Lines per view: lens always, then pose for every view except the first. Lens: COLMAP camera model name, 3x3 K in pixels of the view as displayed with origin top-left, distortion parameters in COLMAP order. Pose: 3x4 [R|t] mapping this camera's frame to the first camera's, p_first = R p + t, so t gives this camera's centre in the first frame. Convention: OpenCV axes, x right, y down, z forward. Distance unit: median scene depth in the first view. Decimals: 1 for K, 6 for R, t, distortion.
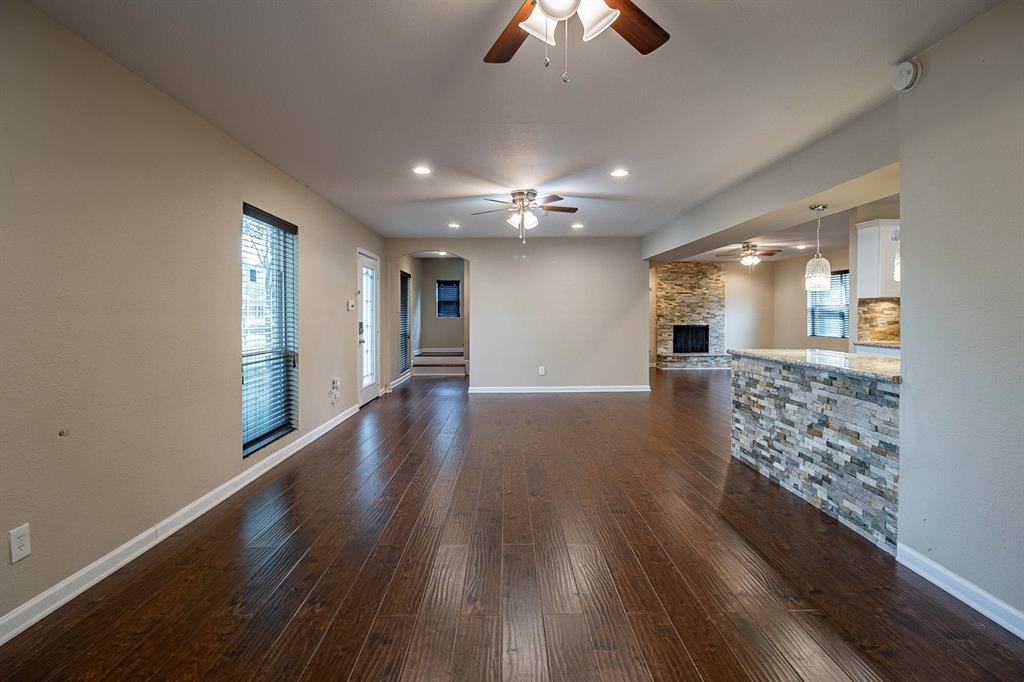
lens RADIAL K [[468.5, 0, 512.0], [0, 468.5, 319.8], [0, 0, 1]] dist [-0.004425, -0.000922]
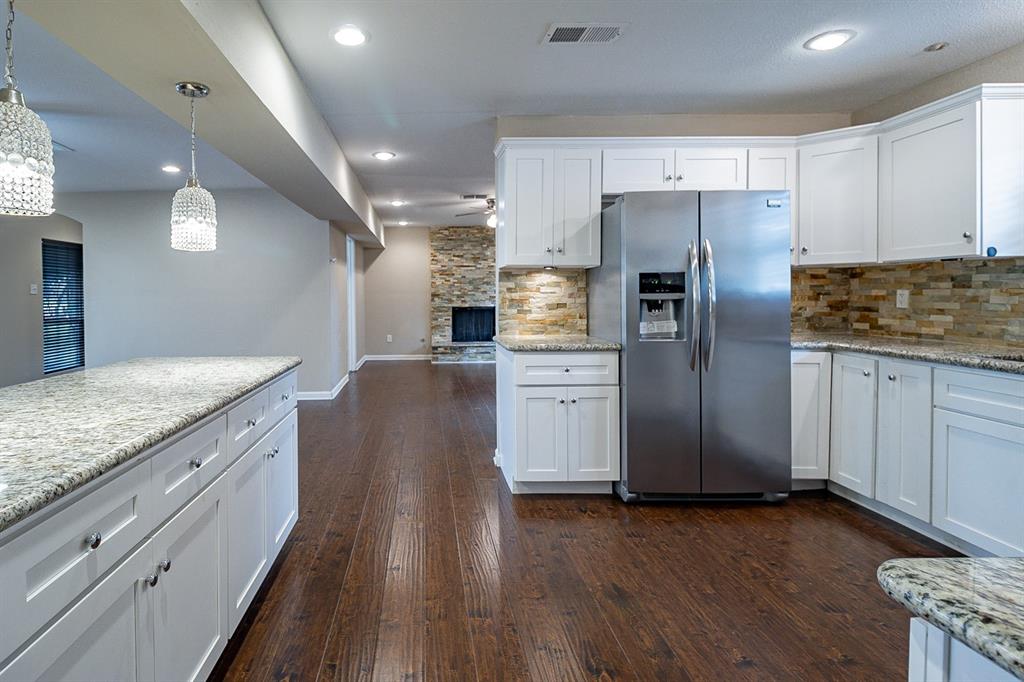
lens RADIAL K [[496.0, 0, 419.4], [0, 496.0, 300.7], [0, 0, 1]] dist [0.000565, -0.007220]
pose [[0.999745, -0.005964, -0.021782, 0.308118], [0.006033, 0.999977, 0.003120, -0.002083], [0.021763, -0.003250, 0.999758, 0.158266]]
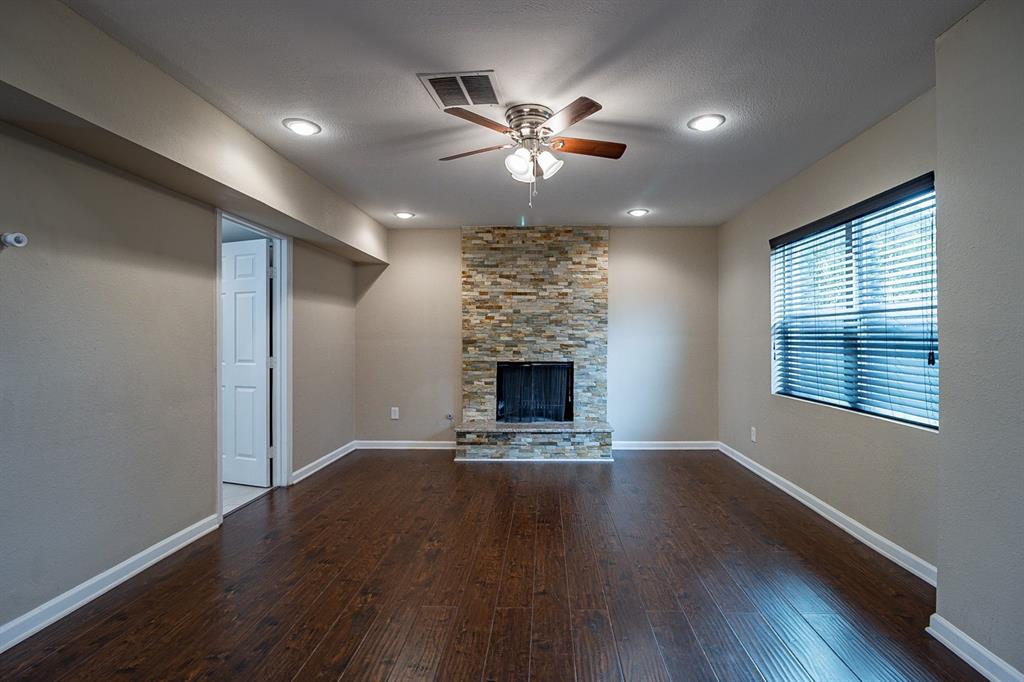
lens RADIAL K [[496.0, 0, 513.2], [0, 496.0, 332.9], [0, 0, 1]] dist [0.000565, -0.007220]
pose [[0.996624, 0.000108, -0.082104, 0.402546], [-0.001930, 0.999754, -0.022113, -0.006798], [0.082082, 0.022197, 0.996378, 0.504228]]
